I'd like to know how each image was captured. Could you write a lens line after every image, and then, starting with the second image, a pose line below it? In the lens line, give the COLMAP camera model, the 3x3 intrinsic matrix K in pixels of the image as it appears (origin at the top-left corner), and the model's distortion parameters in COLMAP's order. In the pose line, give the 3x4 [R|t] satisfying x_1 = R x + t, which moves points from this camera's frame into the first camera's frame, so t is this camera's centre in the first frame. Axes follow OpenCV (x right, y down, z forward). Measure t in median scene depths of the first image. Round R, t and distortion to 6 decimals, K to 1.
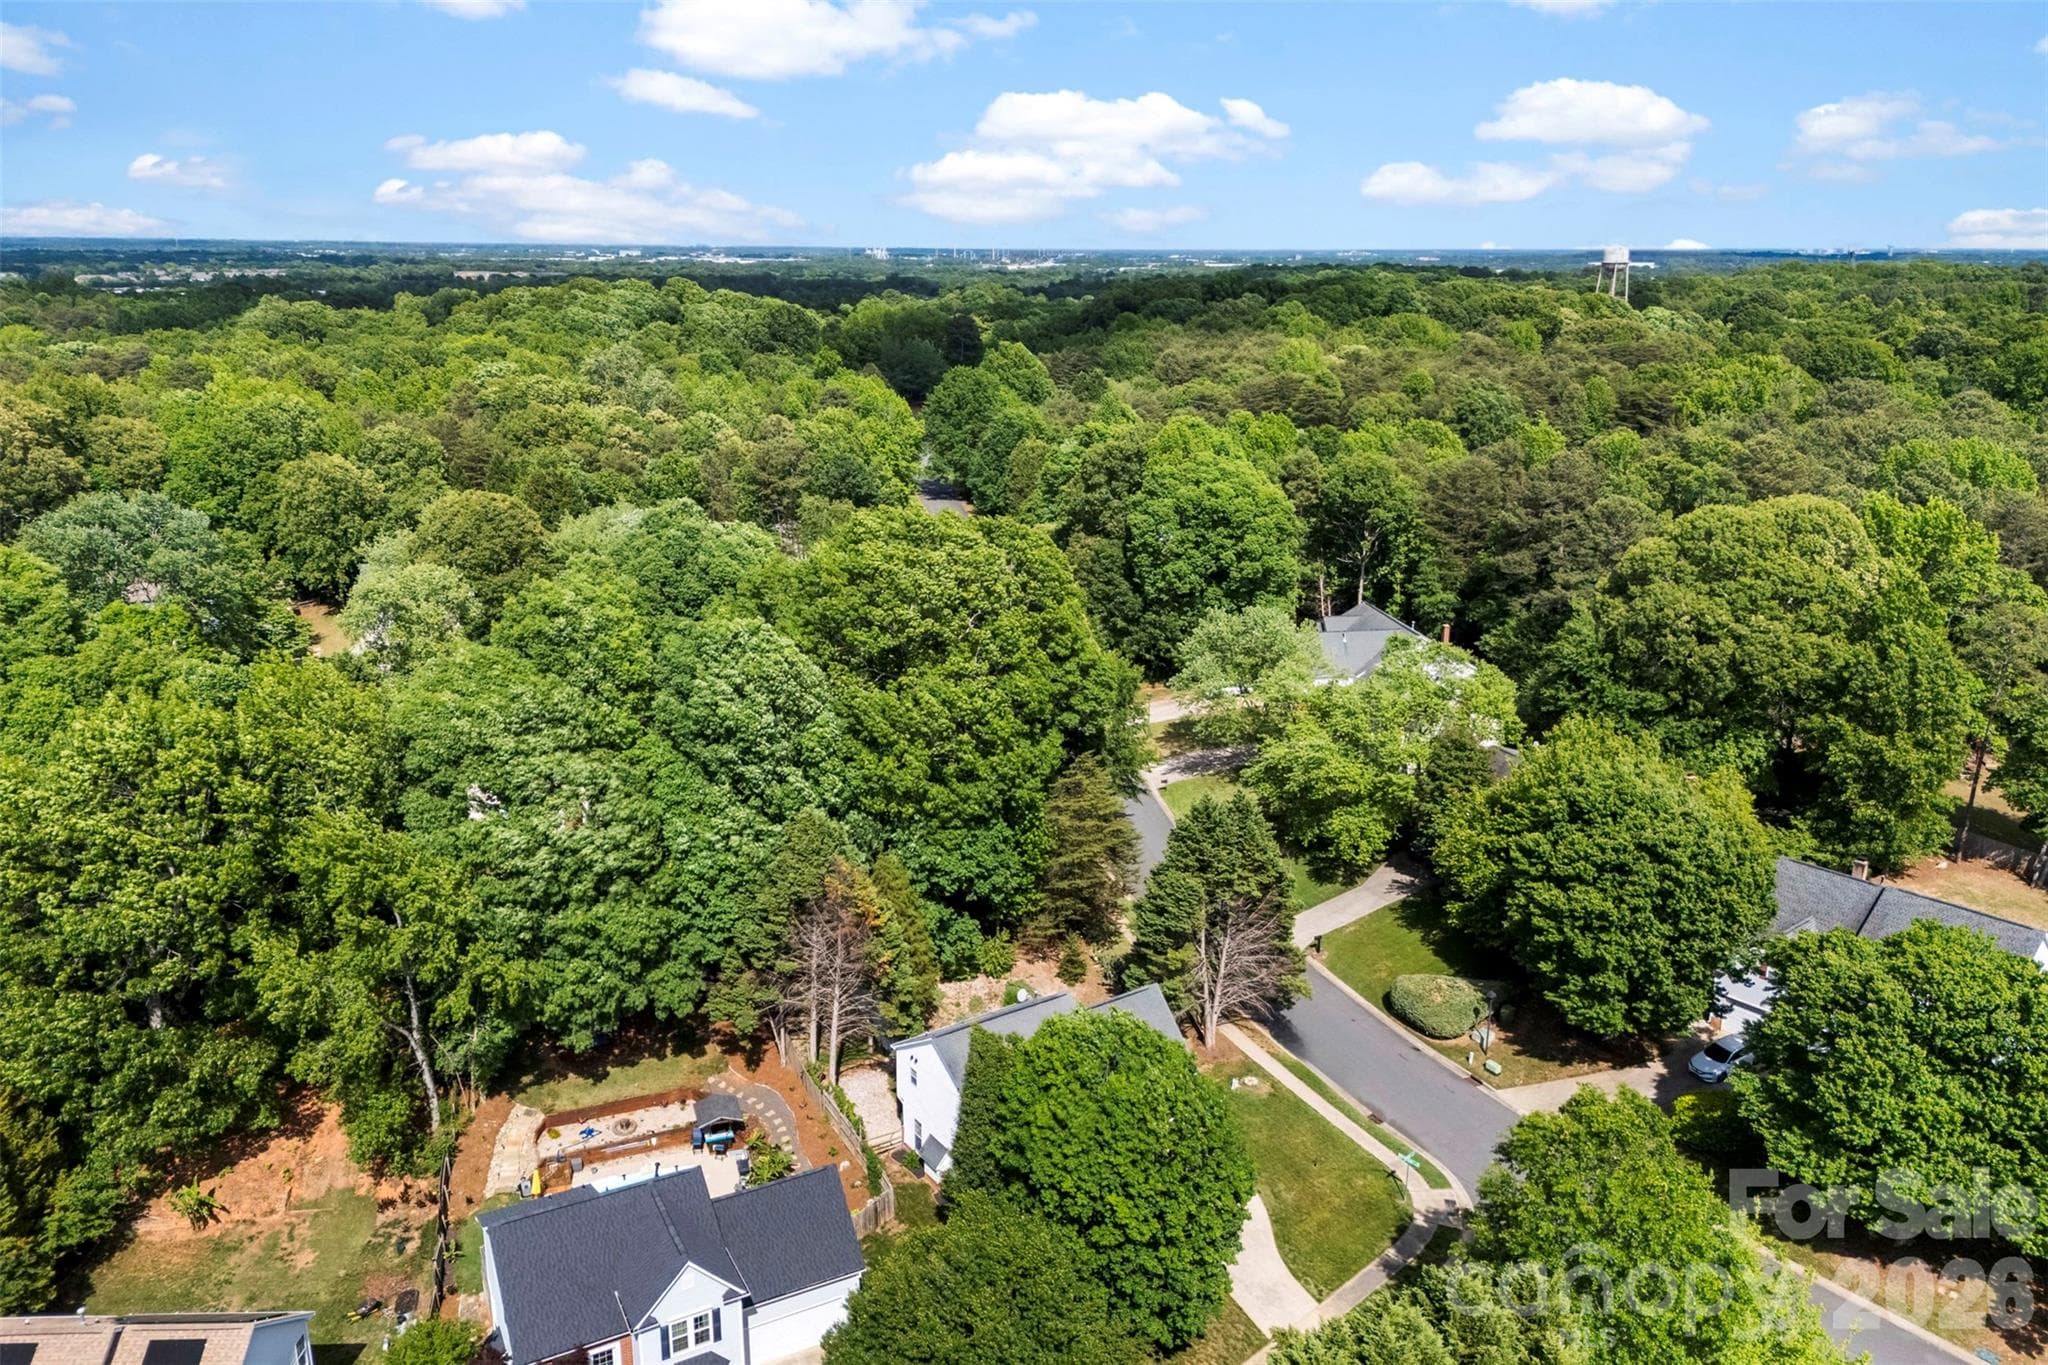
lens RADIAL K [[1575.2, 0, 1024.0], [0, 1575.2, 682.5], [0, 0, 1]] dist [0.051608, 0.003997]
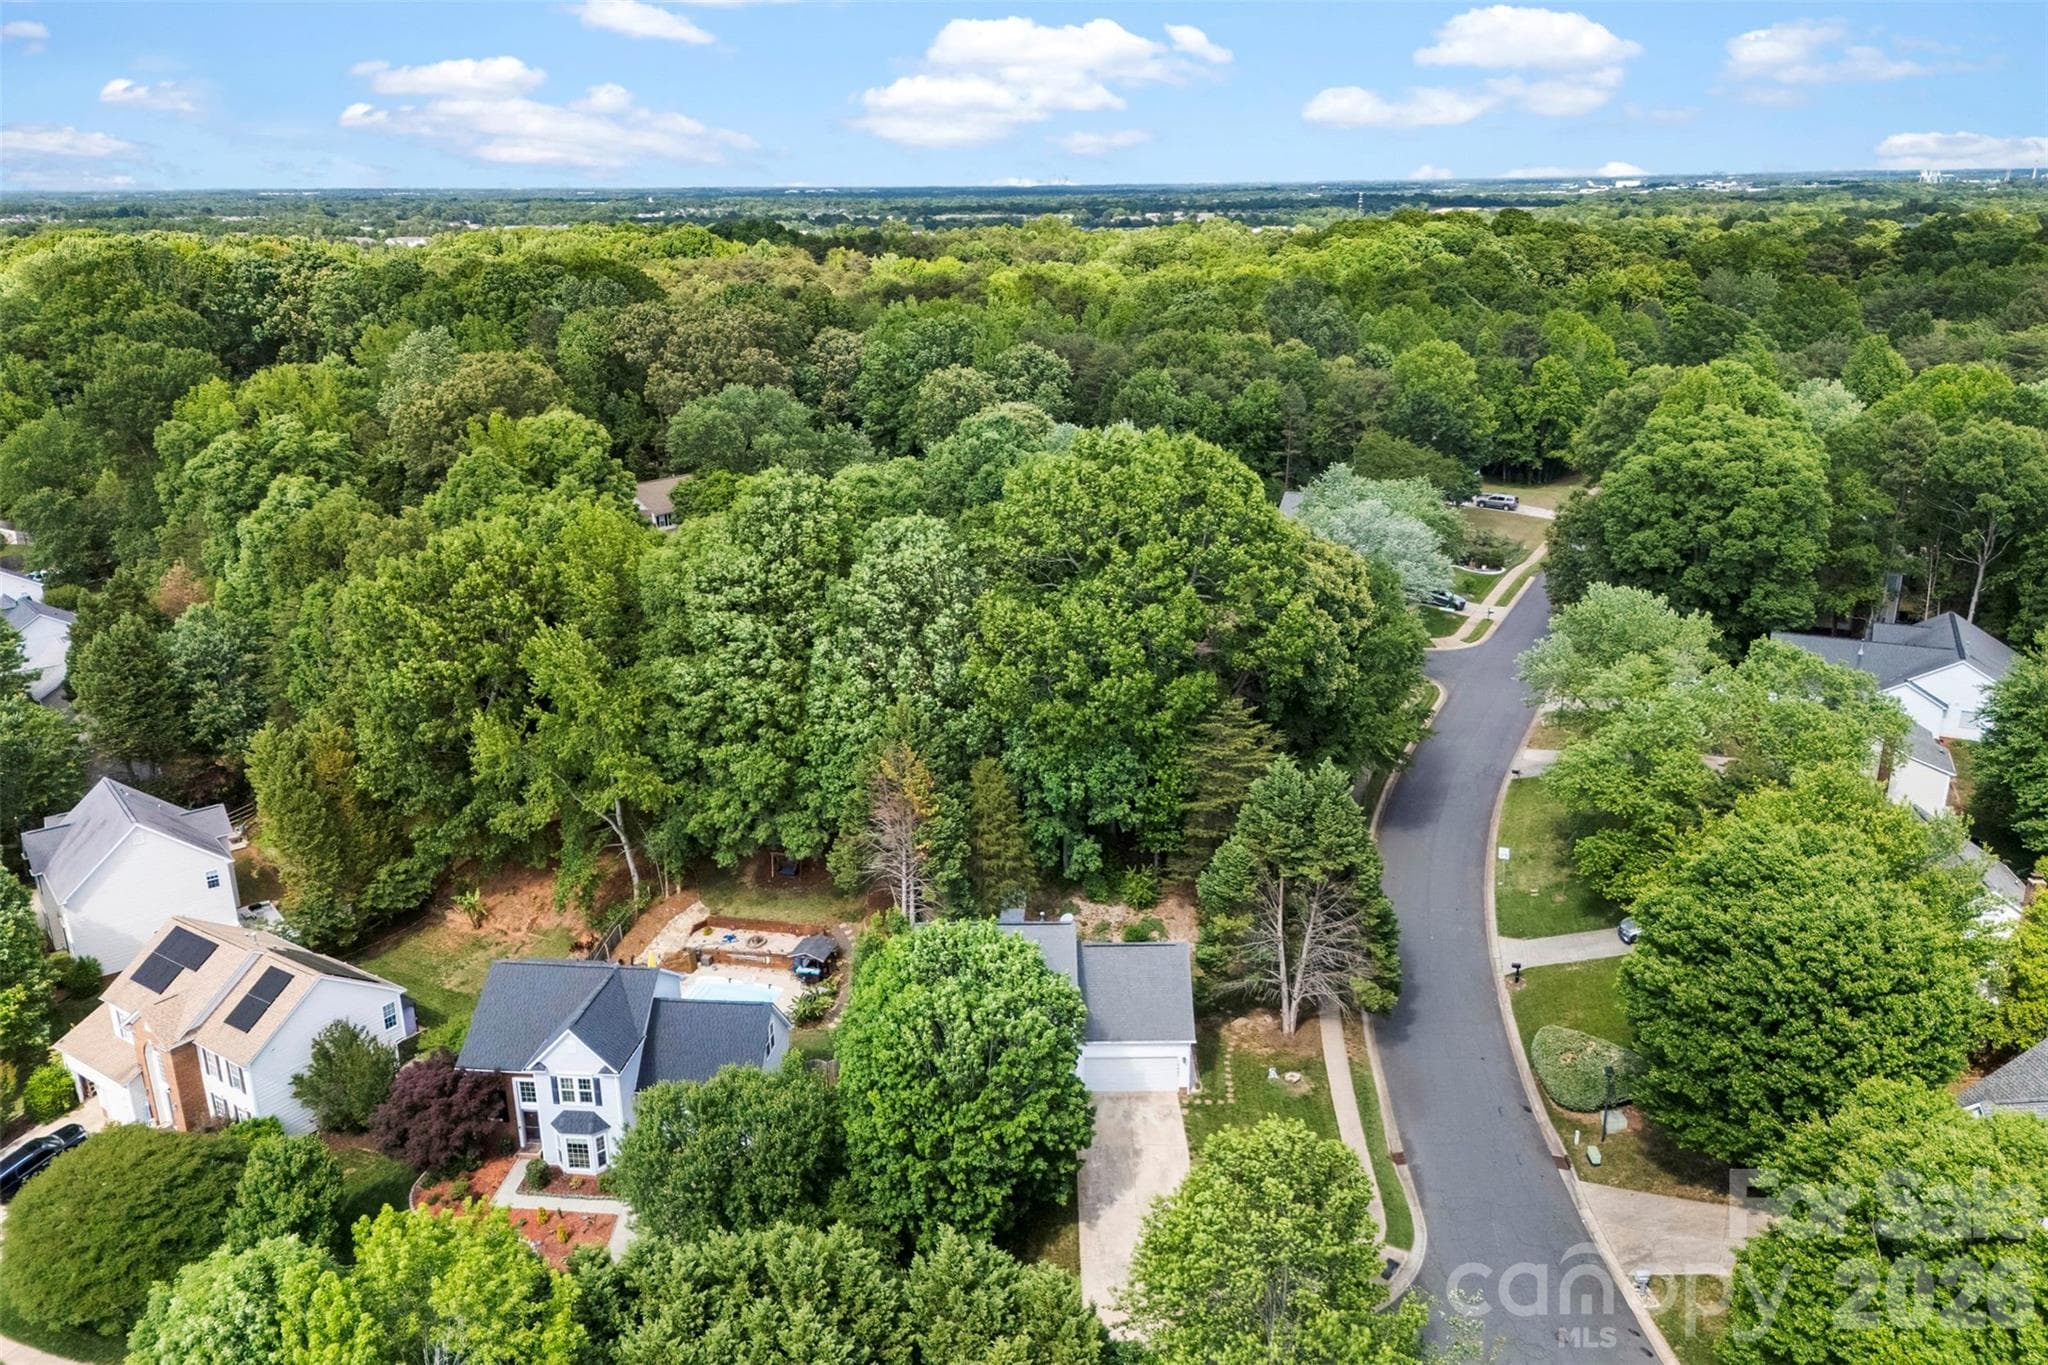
lens RADIAL K [[1575.2, 0, 1024.0], [0, 1575.2, 682.5], [0, 0, 1]] dist [0.051608, 0.003997]
pose [[0.814767, 0.163652, -0.556213, 0.518381], [-0.142992, 0.986423, 0.080768, -0.027325], [0.561879, 0.013727, 0.827106, 0.156613]]
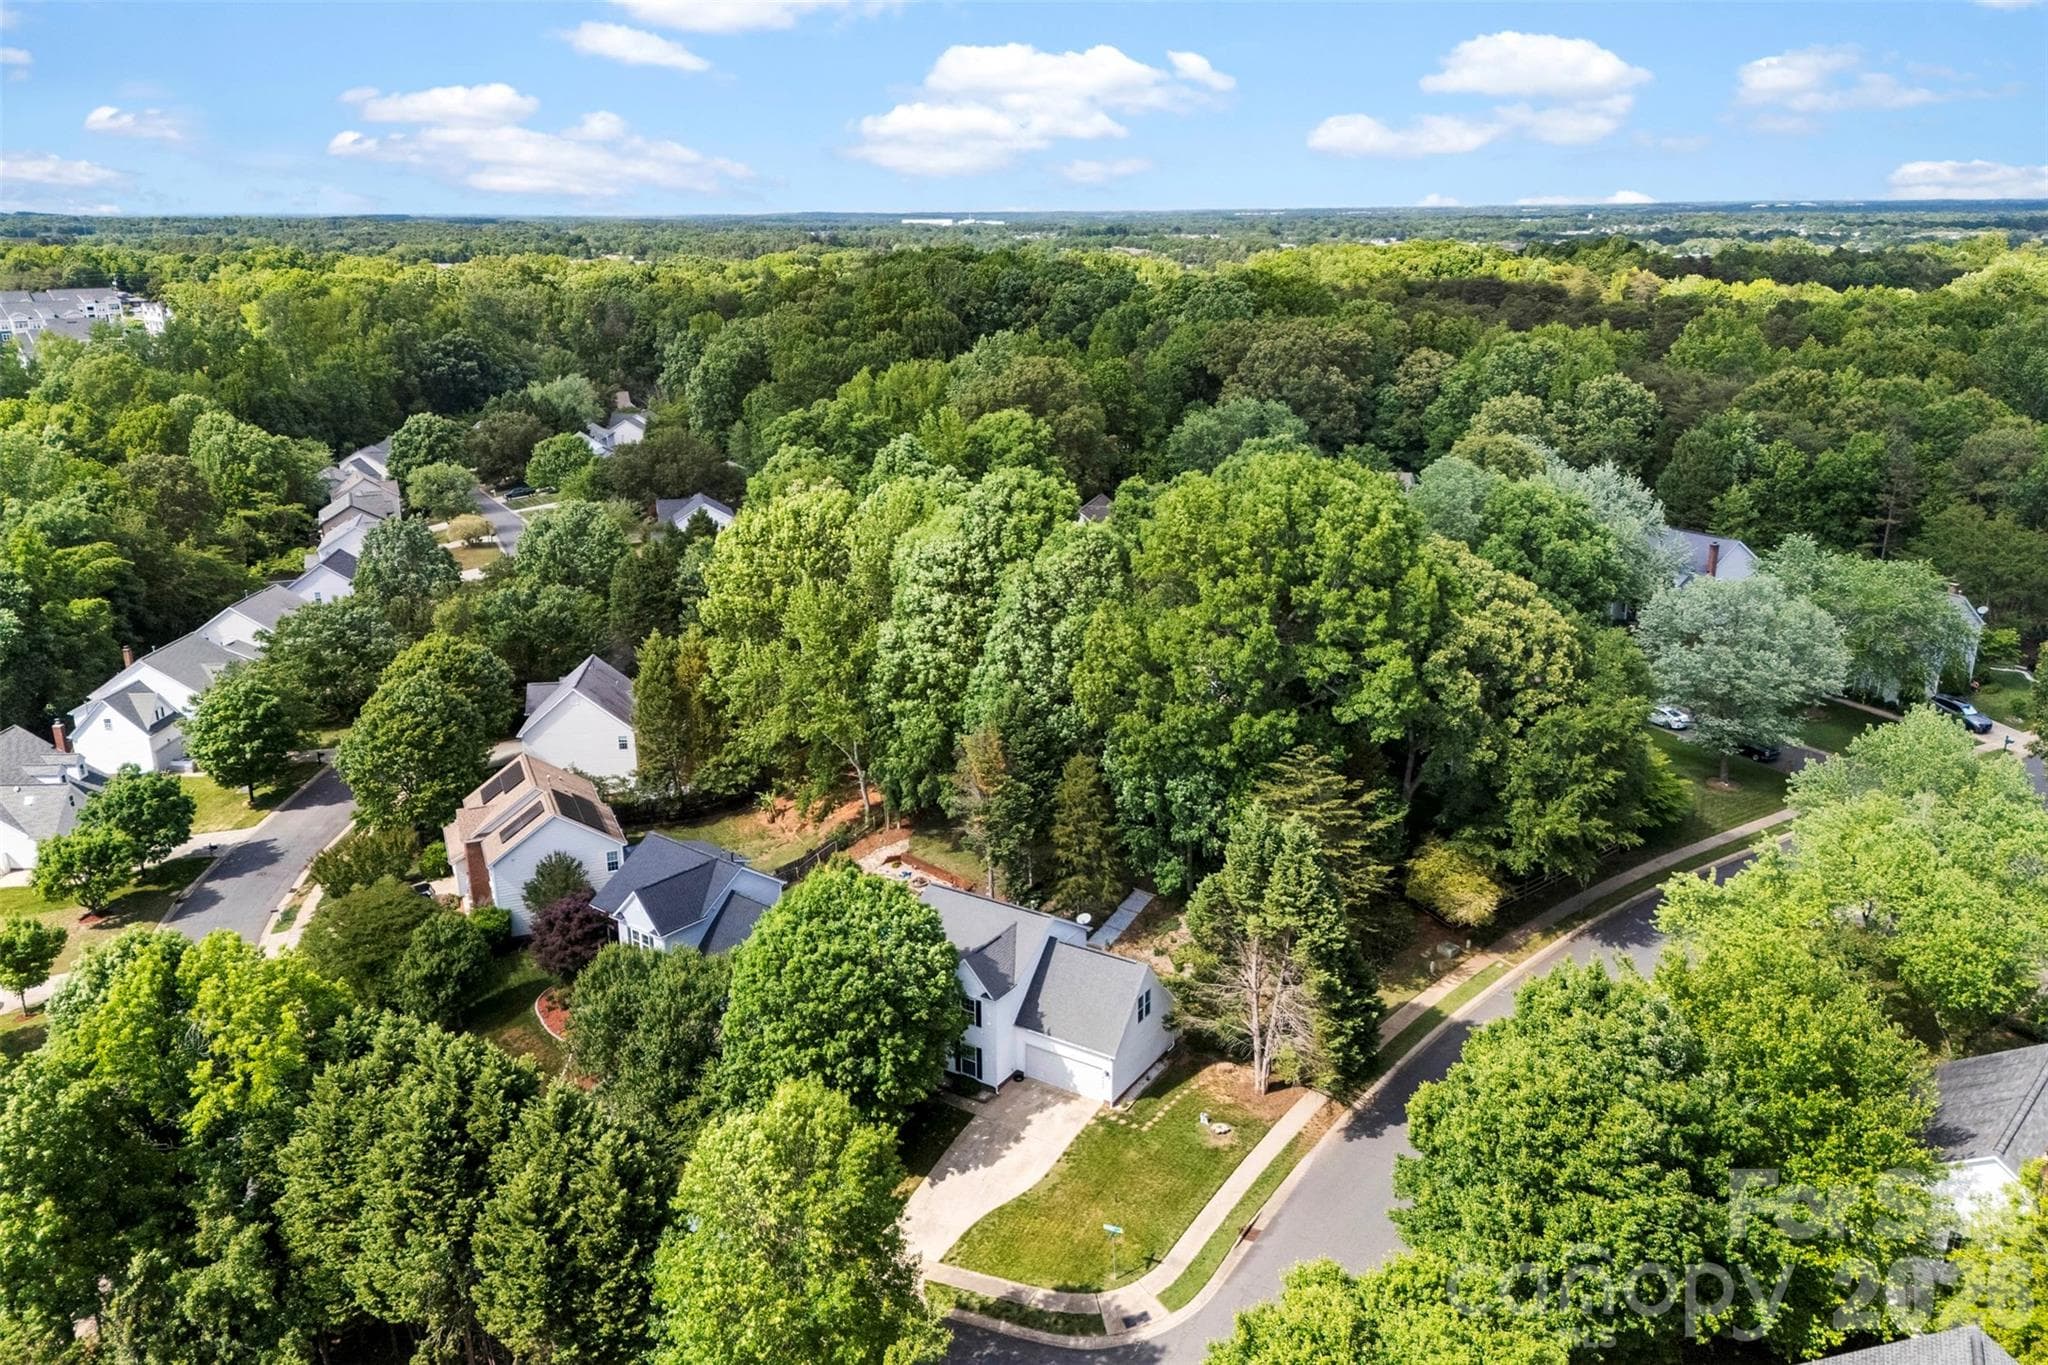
lens RADIAL K [[1577.9, 0, 1081.9], [0, 1577.9, 684.7], [0, 0, 1]] dist [0.113443, 0.000398]
pose [[0.368432, 0.263983, -0.891387, 0.913603], [-0.250689, 0.951529, 0.178178, -0.138926], [0.895217, 0.157814, 0.416751, 0.557890]]
